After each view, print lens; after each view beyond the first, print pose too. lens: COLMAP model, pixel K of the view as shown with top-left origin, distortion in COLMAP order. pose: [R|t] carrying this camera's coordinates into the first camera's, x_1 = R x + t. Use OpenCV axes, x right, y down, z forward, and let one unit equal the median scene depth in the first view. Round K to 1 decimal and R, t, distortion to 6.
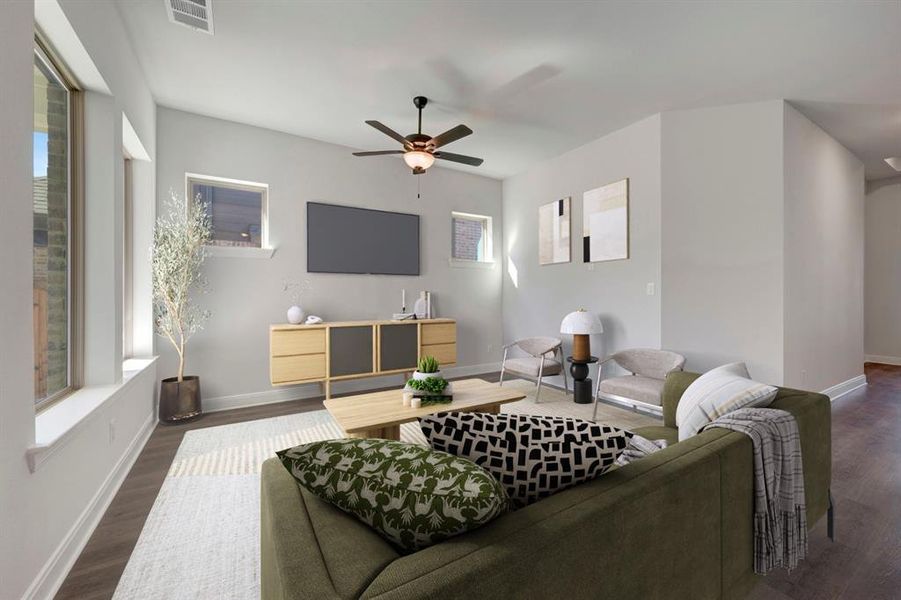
lens RADIAL K [[364.8, 0, 456.1], [0, 364.8, 299.1], [0, 0, 1]] dist [0.000560, -0.000075]
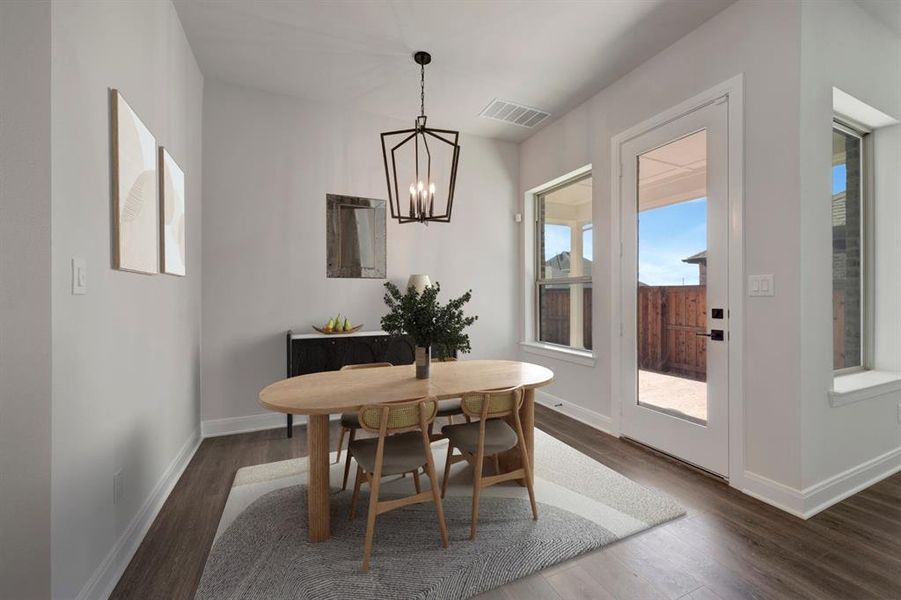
lens RADIAL K [[359.5, 0, 456.7], [0, 359.5, 293.7], [0, 0, 1]] dist [-0.001262, -0.000164]
pose [[-0.130272, -0.005334, -0.991464, 0.238408], [-0.006550, 0.999968, -0.004519, -0.000898], [0.991457, 0.005905, -0.130302, -0.156911]]
